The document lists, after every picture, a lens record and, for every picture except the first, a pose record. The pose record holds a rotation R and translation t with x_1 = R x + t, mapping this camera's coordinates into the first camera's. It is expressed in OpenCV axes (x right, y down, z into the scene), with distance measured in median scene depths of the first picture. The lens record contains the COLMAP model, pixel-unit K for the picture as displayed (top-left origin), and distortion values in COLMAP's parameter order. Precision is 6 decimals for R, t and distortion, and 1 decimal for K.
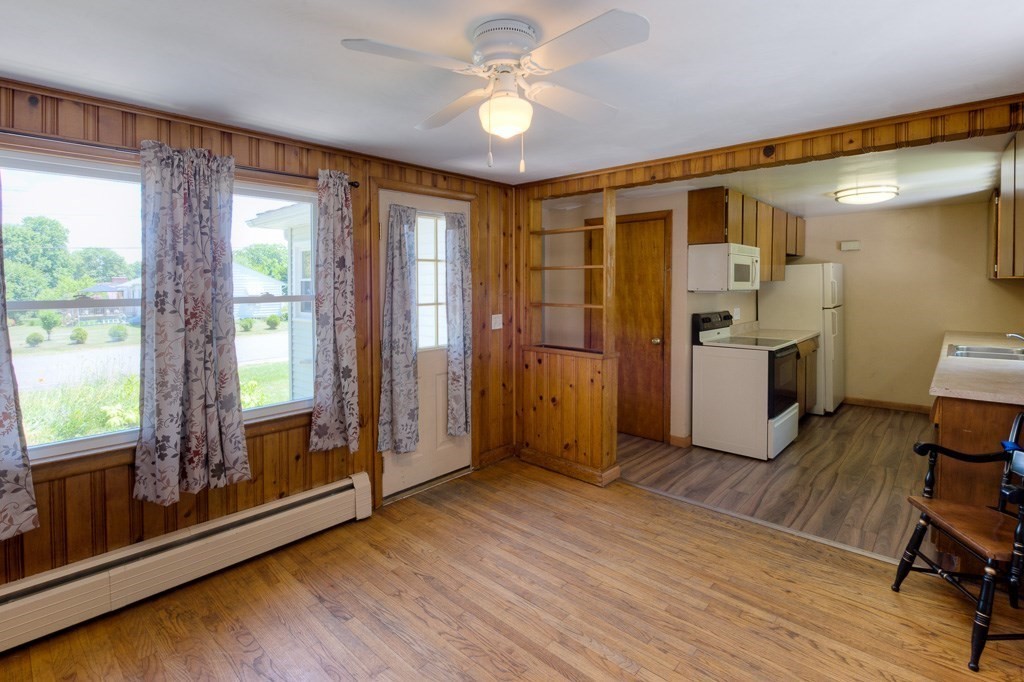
lens RADIAL K [[495.2, 0, 508.5], [0, 495.2, 295.3], [0, 0, 1]] dist [-0.000397, -0.000091]
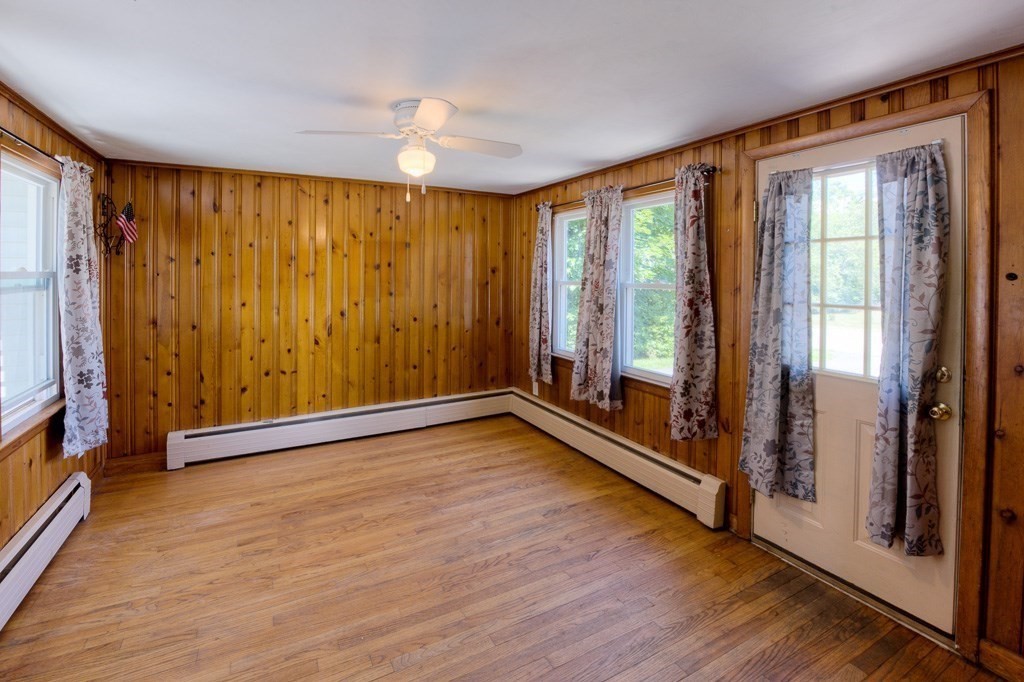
lens RADIAL K [[449.7, 0, 512.0], [0, 449.7, 275.3], [0, 0, 1]] dist [-0.001229, -0.009124]
pose [[-0.318217, 0.002774, -0.948014, 0.696848], [-0.027228, 0.999556, 0.012064, -0.024130], [0.947627, 0.029652, -0.318000, 1.009575]]
